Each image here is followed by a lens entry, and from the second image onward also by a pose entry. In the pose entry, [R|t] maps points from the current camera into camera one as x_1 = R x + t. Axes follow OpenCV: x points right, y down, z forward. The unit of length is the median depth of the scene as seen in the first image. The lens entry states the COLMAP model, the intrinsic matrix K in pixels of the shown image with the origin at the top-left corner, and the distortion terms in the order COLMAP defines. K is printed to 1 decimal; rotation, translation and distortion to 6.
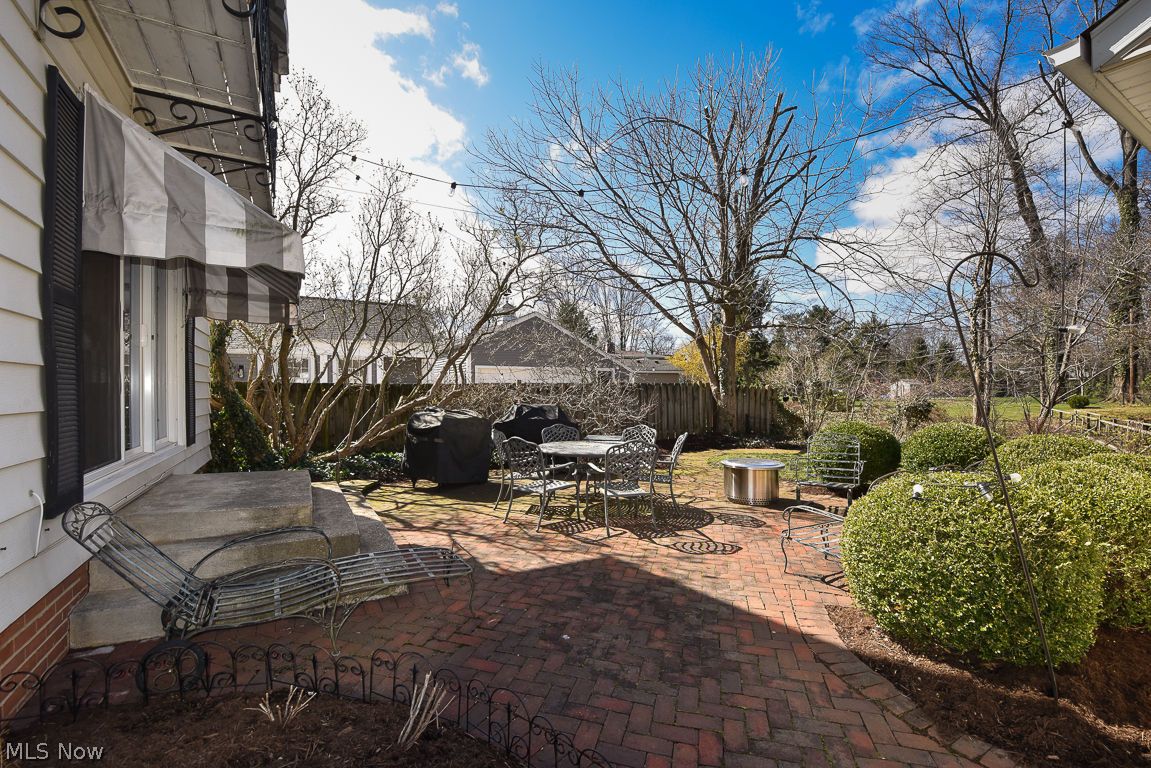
lens RADIAL K [[494.4, 0, 591.5], [0, 494.4, 388.9], [0, 0, 1]] dist [-0.001732, -0.000094]
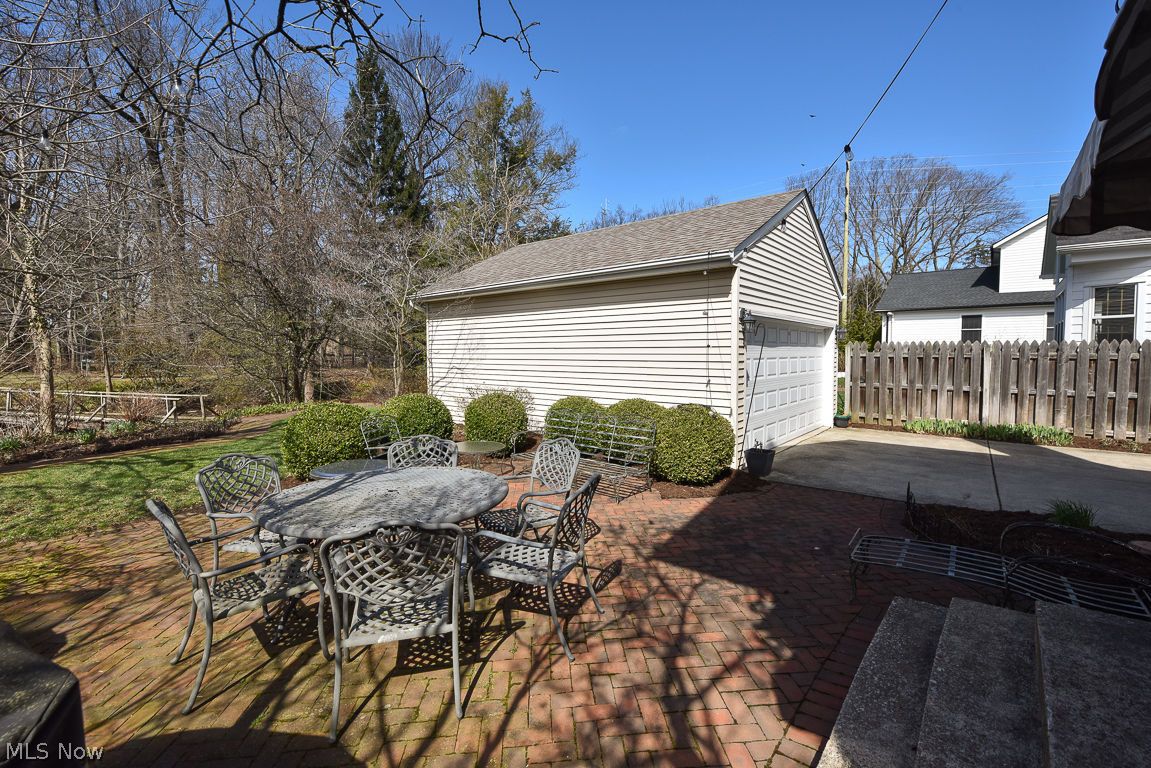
lens RADIAL K [[494.4, 0, 591.5], [0, 494.4, 388.9], [0, 0, 1]] dist [-0.001732, -0.000094]
pose [[-0.343826, -0.063453, 0.936887, -0.705273], [-0.000006, 0.997714, 0.067571, -0.026809], [-0.939033, 0.023227, -0.343041, 1.310537]]
